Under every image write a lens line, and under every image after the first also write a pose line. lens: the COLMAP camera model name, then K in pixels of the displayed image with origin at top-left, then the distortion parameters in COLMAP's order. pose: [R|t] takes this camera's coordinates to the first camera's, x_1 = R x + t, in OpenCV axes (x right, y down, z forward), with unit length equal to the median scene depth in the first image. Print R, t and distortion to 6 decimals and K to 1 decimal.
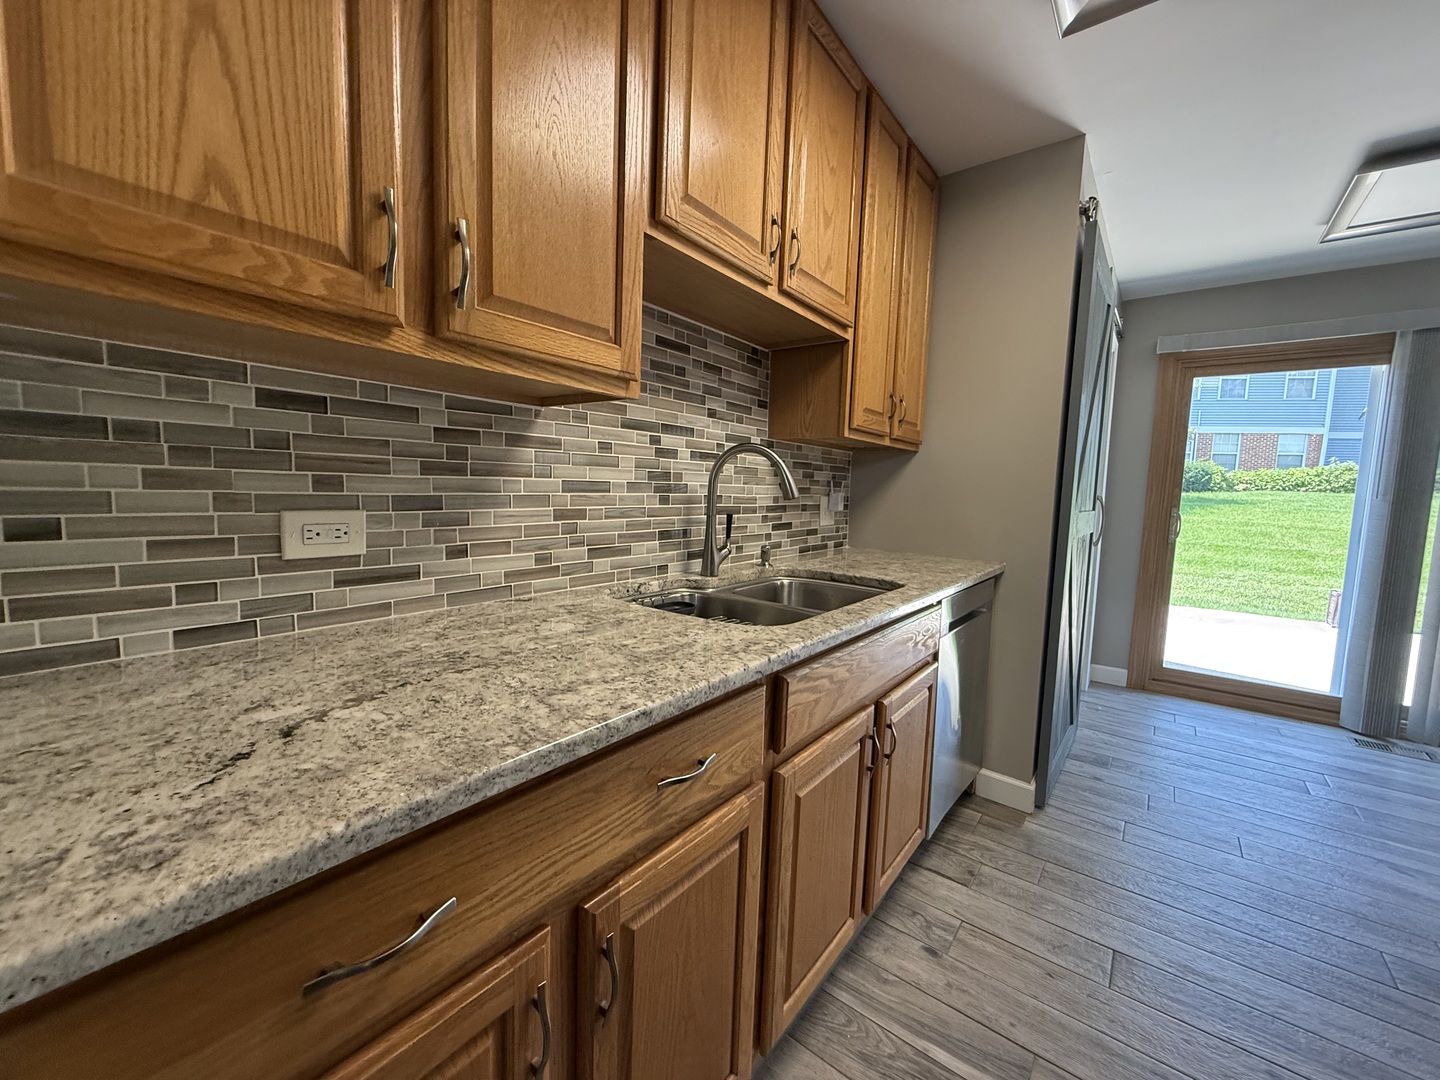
lens RADIAL K [[575.5, 0, 717.0], [0, 575.5, 537.4], [0, 0, 1]] dist [0.003259, -0.000577]
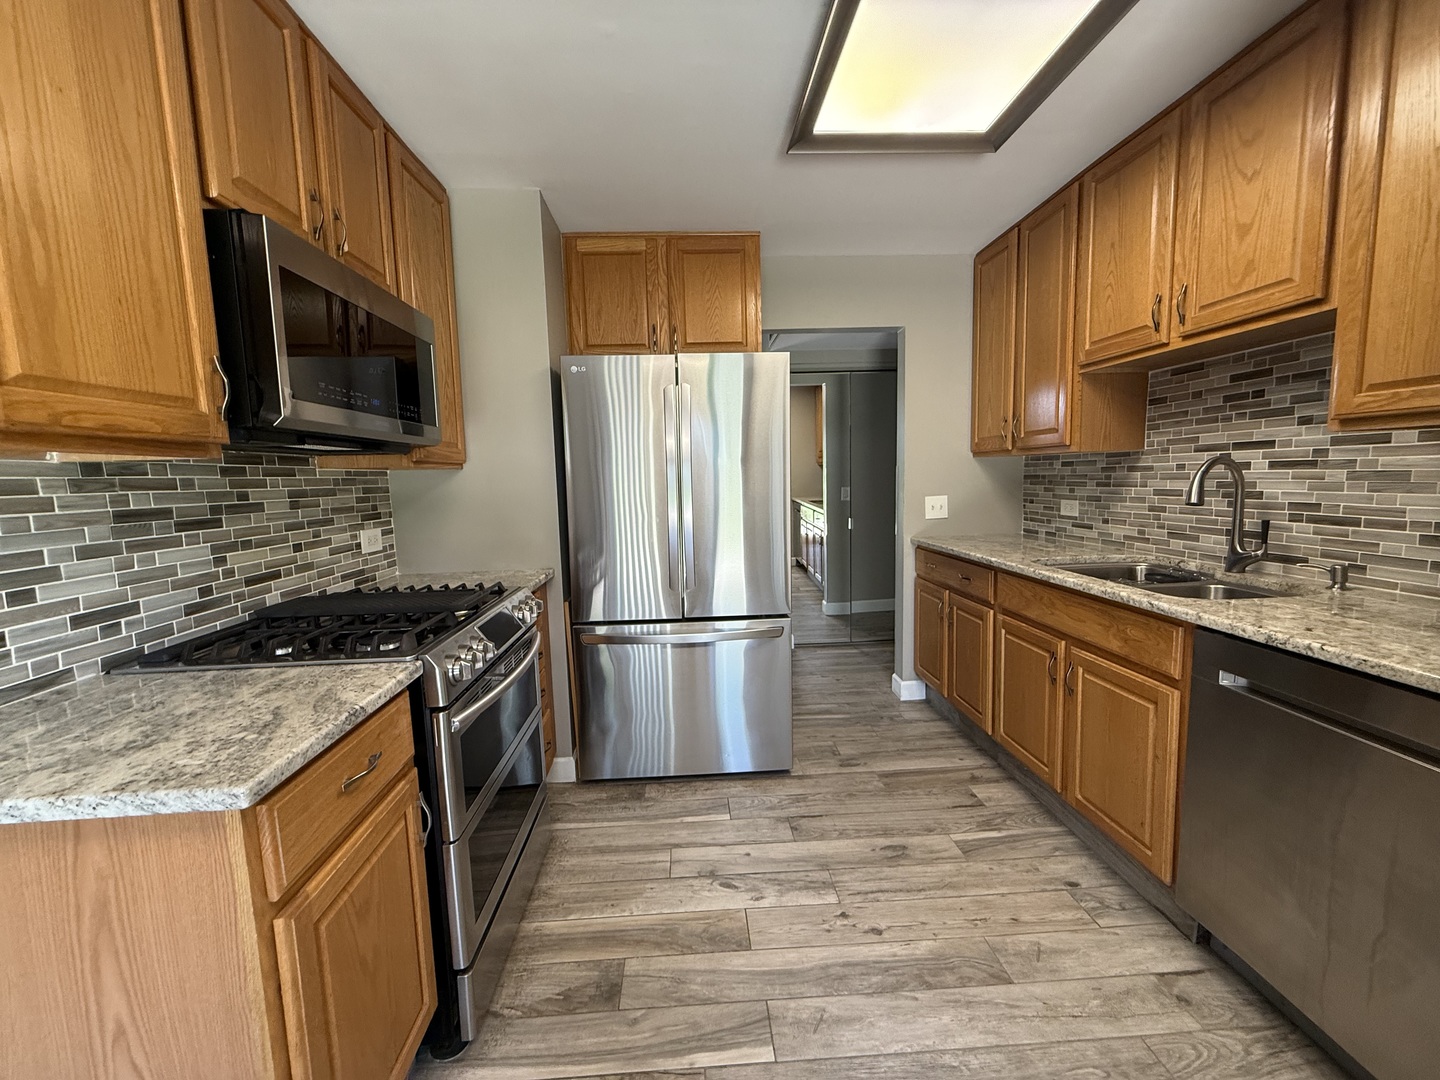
lens RADIAL K [[575.5, 0, 714.6], [0, 575.5, 539.3], [0, 0, 1]] dist [0.003259, -0.000577]
pose [[-0.753943, 0.058451, -0.654335, 1.886585], [-0.057746, 0.986282, 0.154640, -0.142743], [0.654397, 0.154375, -0.740225, 1.456967]]
